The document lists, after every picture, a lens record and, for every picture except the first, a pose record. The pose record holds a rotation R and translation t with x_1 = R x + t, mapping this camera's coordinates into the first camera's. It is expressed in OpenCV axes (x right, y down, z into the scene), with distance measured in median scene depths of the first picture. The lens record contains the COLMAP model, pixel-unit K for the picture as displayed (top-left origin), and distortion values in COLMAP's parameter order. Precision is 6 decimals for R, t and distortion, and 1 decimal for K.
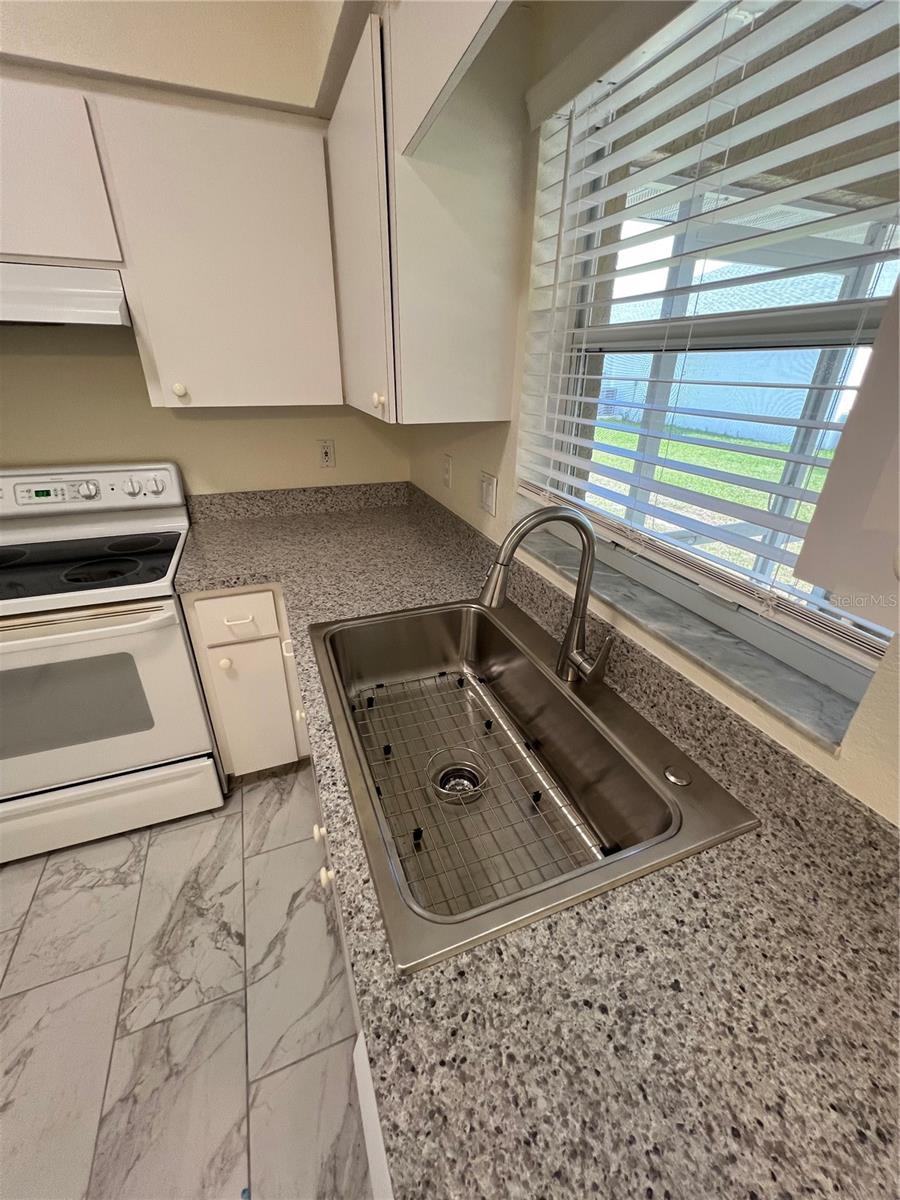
lens RADIAL K [[480.0, 0, 448.7], [0, 480.0, 600.9], [0, 0, 1]] dist [-0.002076, 0.000552]
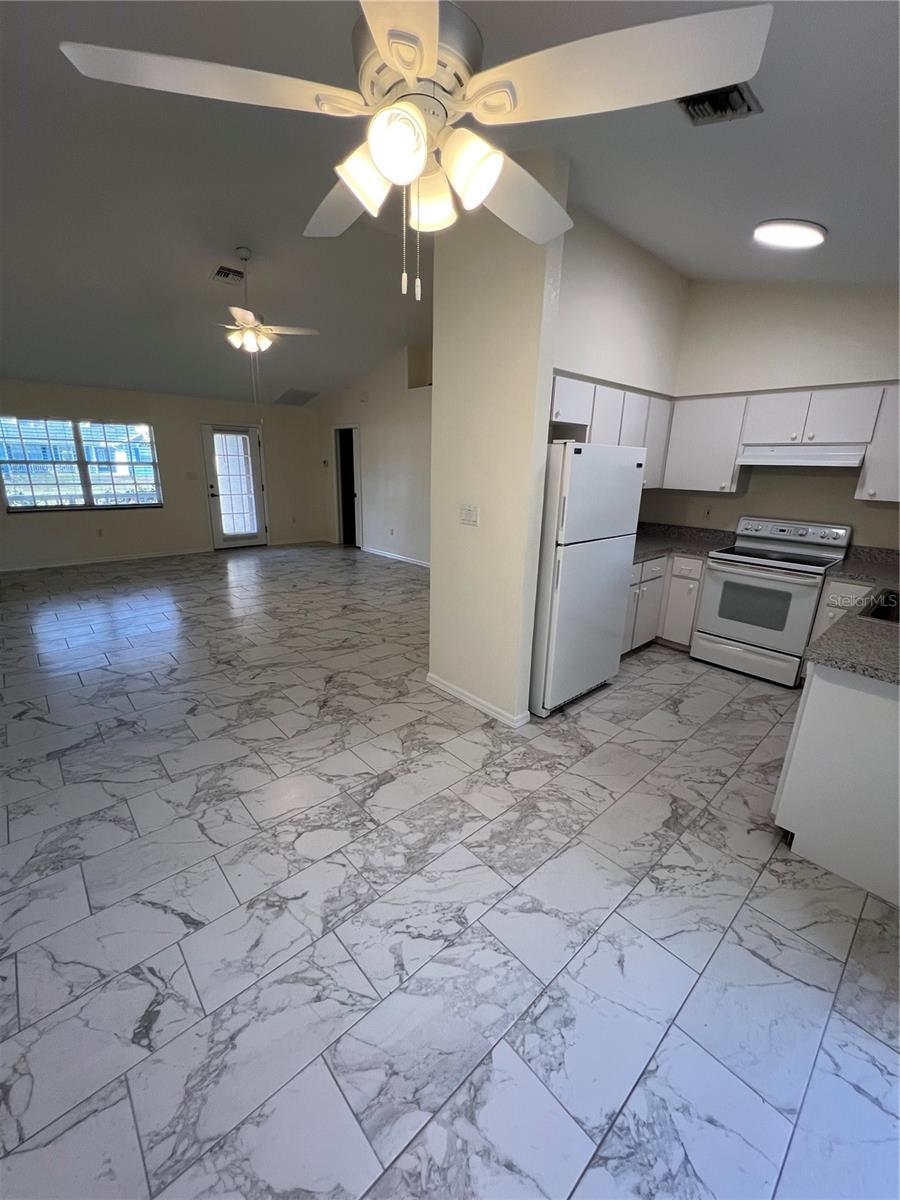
lens RADIAL K [[480.0, 0, 448.7], [0, 480.0, 600.9], [0, 0, 1]] dist [-0.002076, 0.000552]
pose [[0.356611, 0.254441, -0.898937, 0.834119], [-0.428839, 0.899425, 0.084458, 0.641410], [0.830016, 0.355380, 0.429859, -1.353967]]
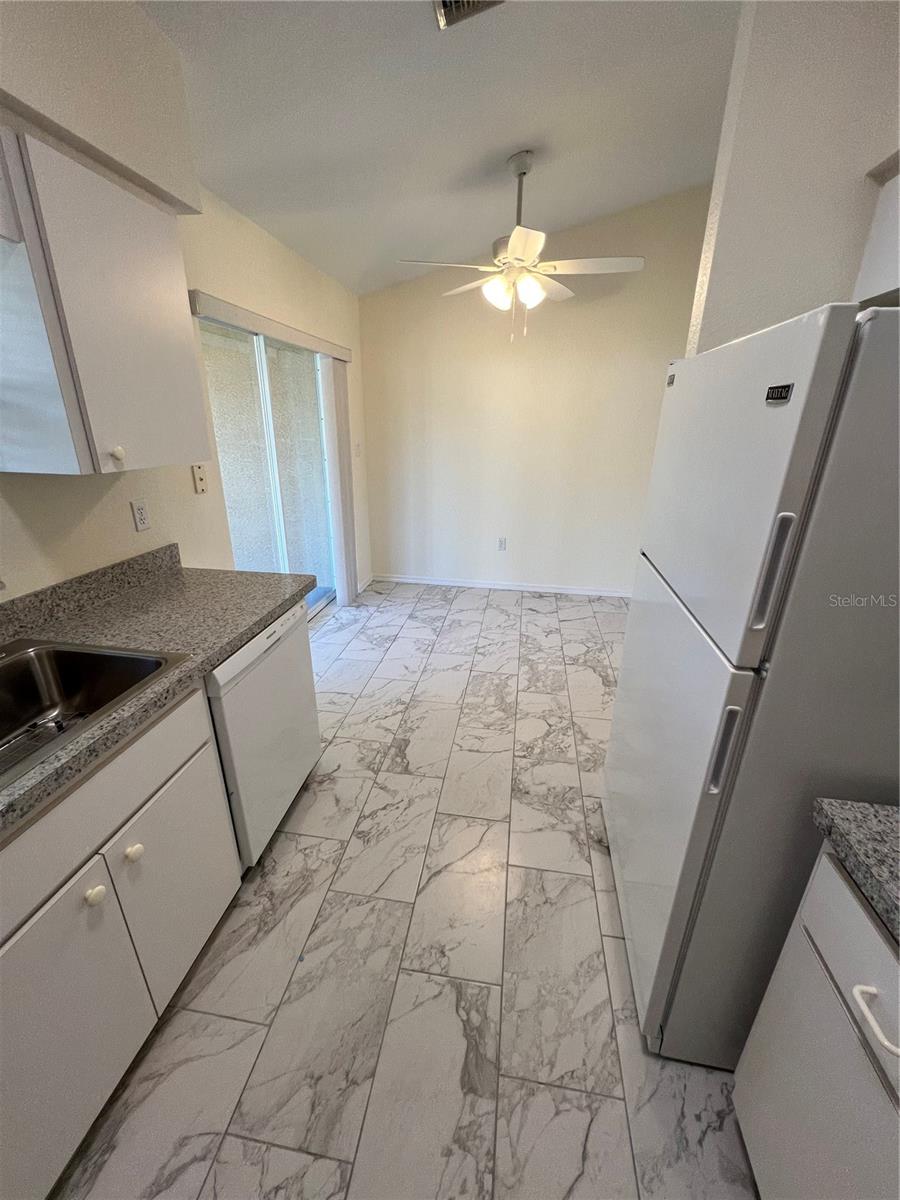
lens RADIAL K [[480.0, 0, 448.7], [0, 480.0, 600.9], [0, 0, 1]] dist [-0.002076, 0.000552]
pose [[-0.860945, -0.204399, 0.465826, -0.815910], [0.202085, 0.702939, 0.681937, -0.296958], [-0.466835, 0.681247, -0.563886, 0.551366]]
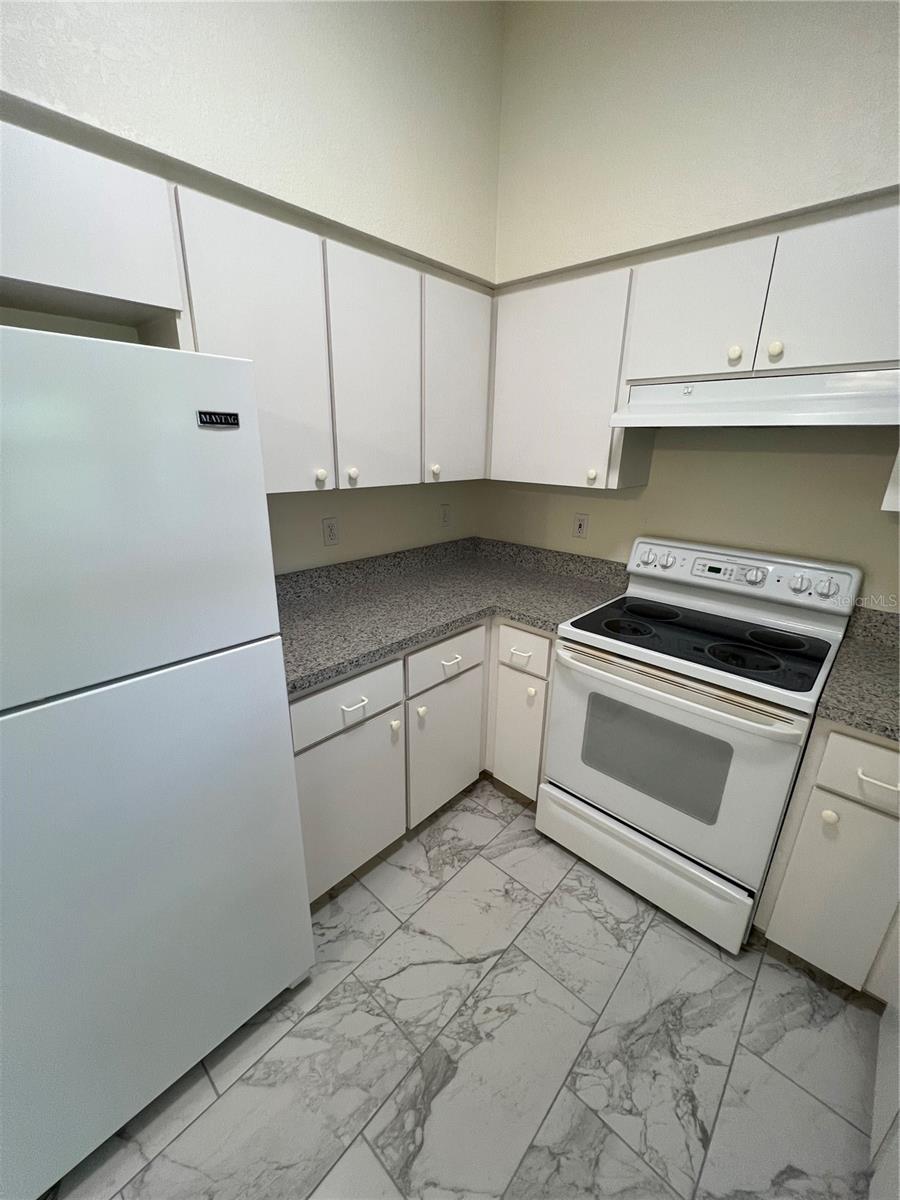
lens RADIAL K [[480.0, 0, 448.7], [0, 480.0, 600.9], [0, 0, 1]] dist [-0.002076, 0.000552]
pose [[0.436918, 0.276577, -0.855925, -0.166756], [-0.407149, 0.909305, 0.085992, -0.006550], [0.802080, 0.310917, 0.509900, -0.030832]]
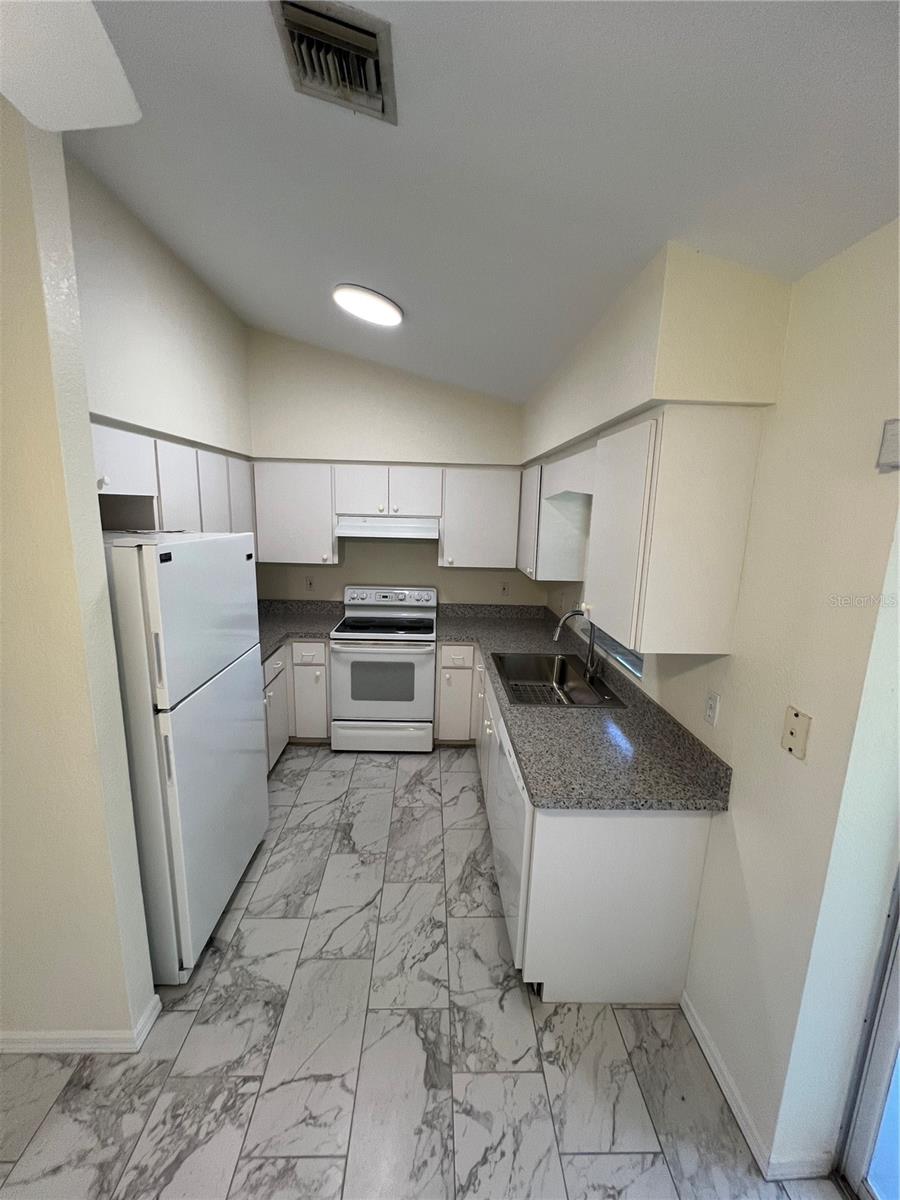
lens RADIAL K [[480.0, 0, 448.7], [0, 480.0, 600.9], [0, 0, 1]] dist [-0.002076, 0.000552]
pose [[0.942477, 0.074319, -0.325904, 0.241083], [-0.159861, 0.956461, -0.244187, 0.352390], [0.293567, 0.282241, 0.913323, -1.162983]]
